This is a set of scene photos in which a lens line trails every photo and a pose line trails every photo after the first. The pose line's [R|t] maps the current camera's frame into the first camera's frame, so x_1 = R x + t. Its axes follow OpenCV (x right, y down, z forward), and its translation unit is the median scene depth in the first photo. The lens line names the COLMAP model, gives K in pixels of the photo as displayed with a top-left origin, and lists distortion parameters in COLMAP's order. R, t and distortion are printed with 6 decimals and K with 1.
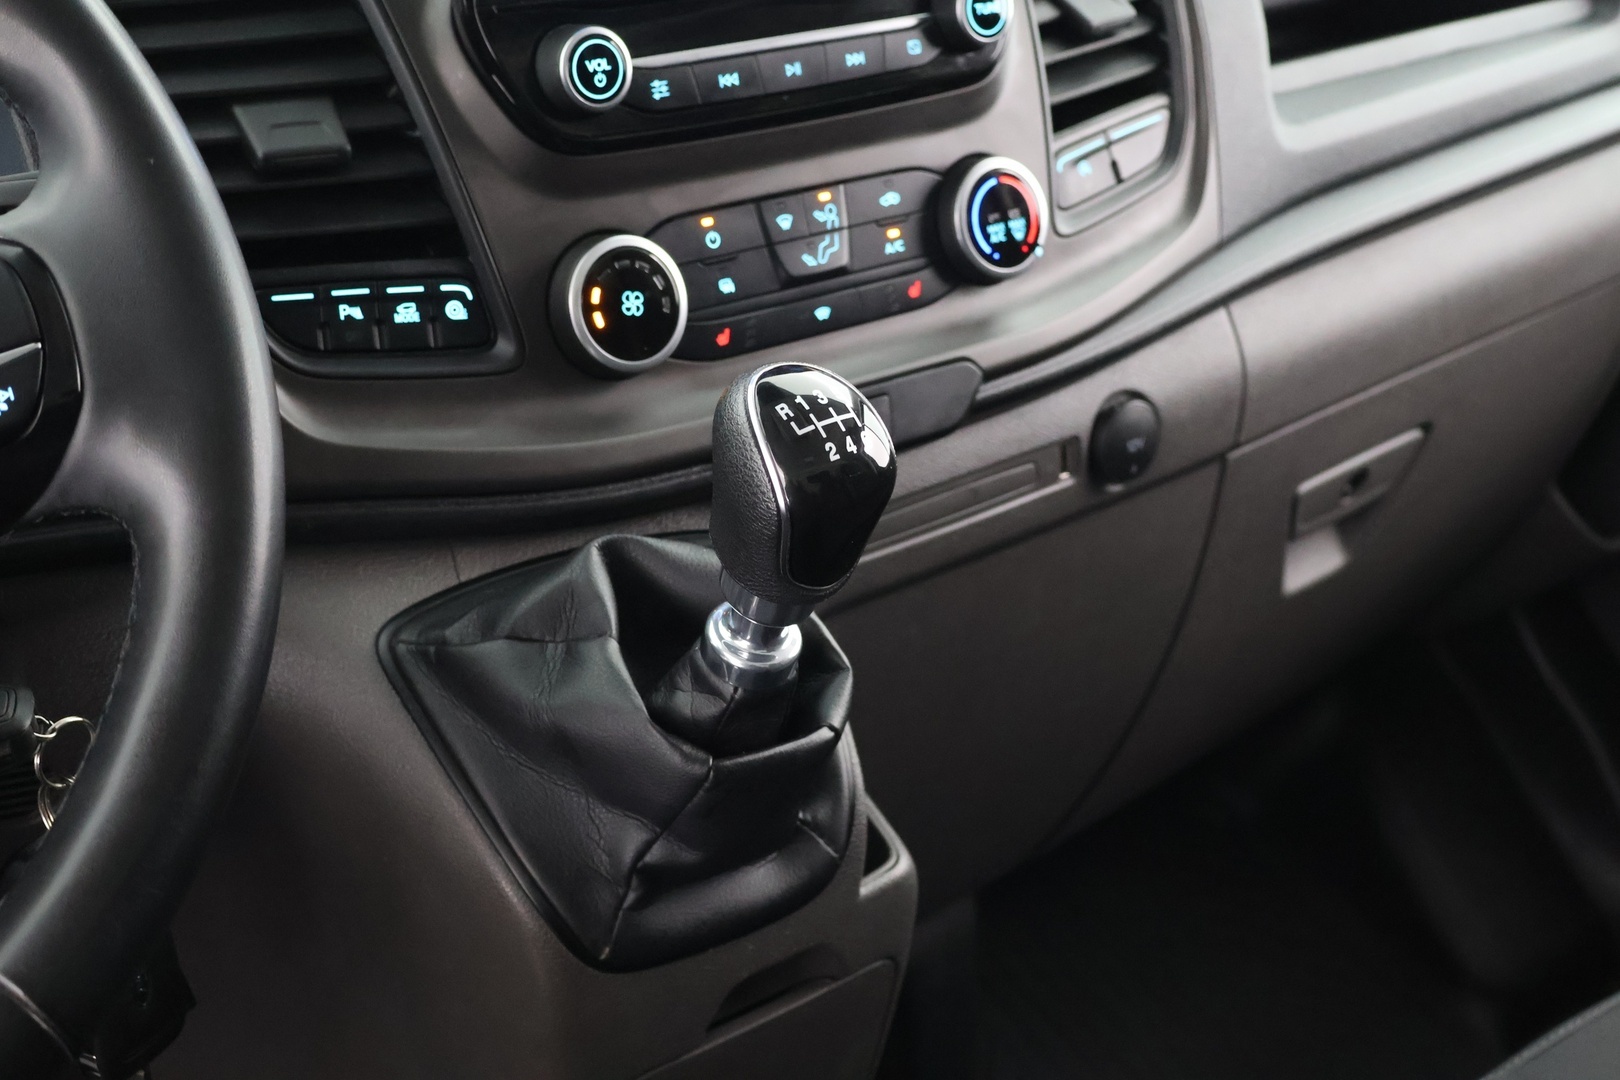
lens RADIAL K [[1954.7, 0, 809.2], [0, 1954.7, 541.2], [0, 0, 1]] dist [-0.020122, 0.000000]
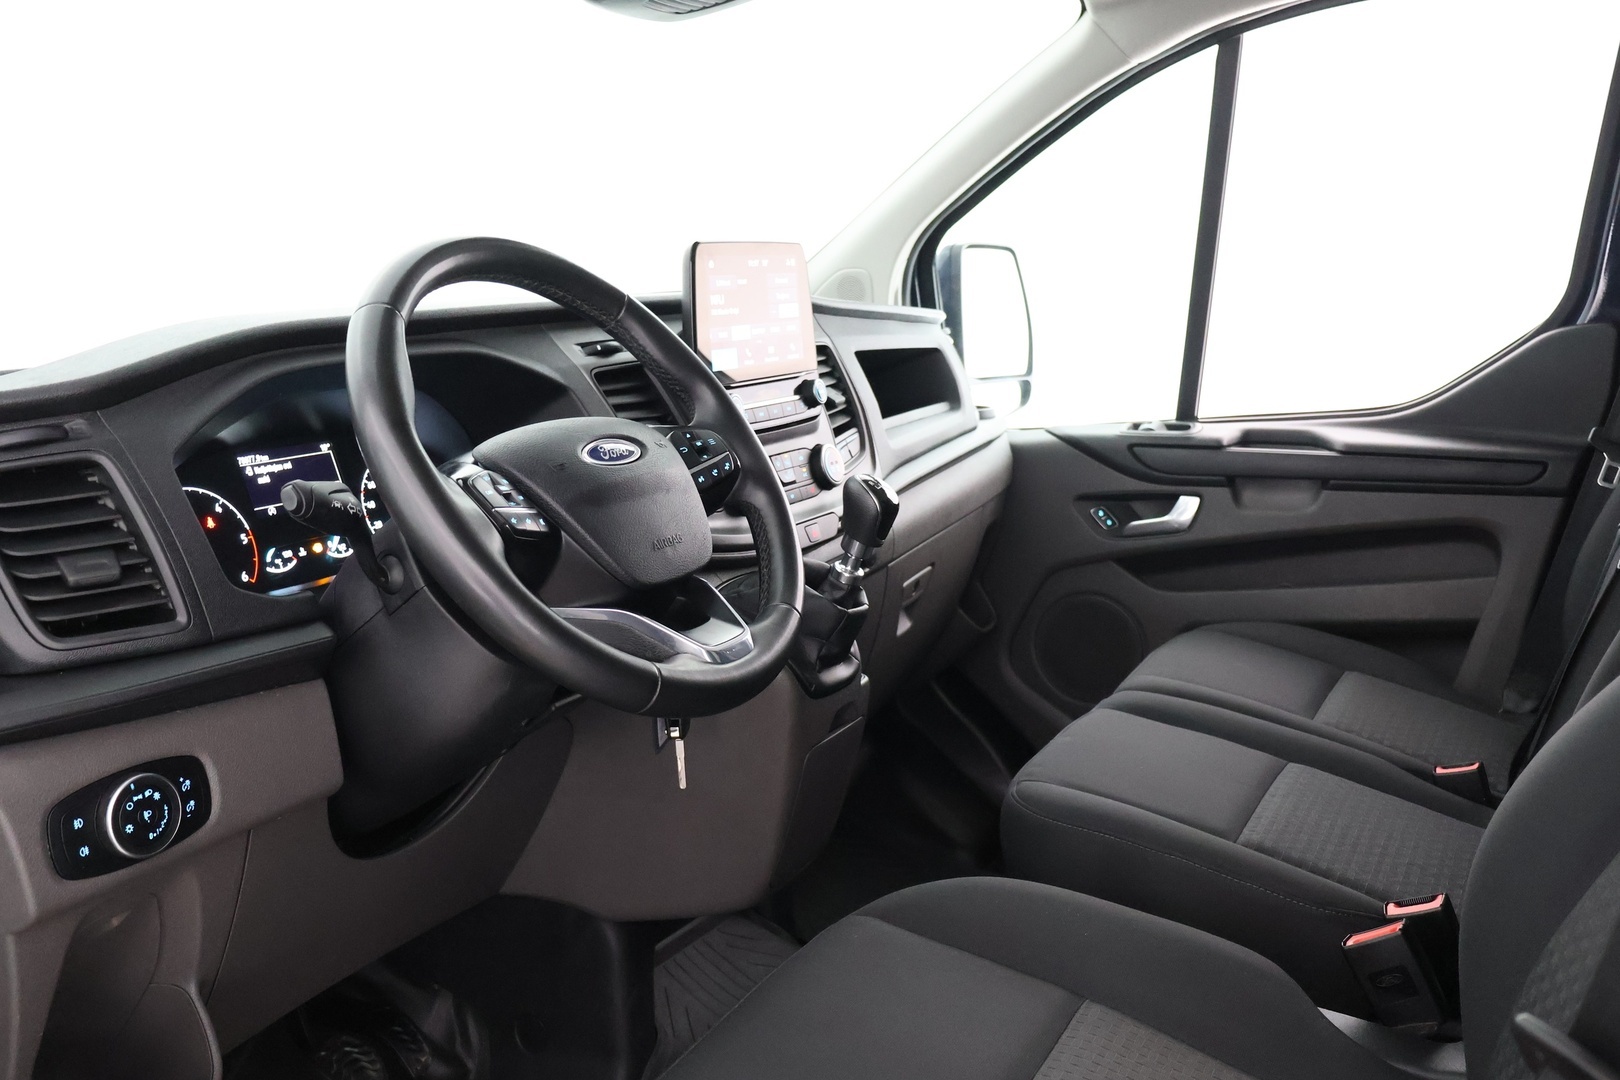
lens RADIAL K [[1525.6, 0, 810.0], [0, 1525.6, 537.5], [0, 0, 1]] dist [0.001612, 0.000000]
pose [[0.893926, -0.068528, 0.442945, -0.822938], [0.183160, 0.957814, -0.221461, 0.373579], [-0.409083, 0.279100, 0.868766, -0.769443]]
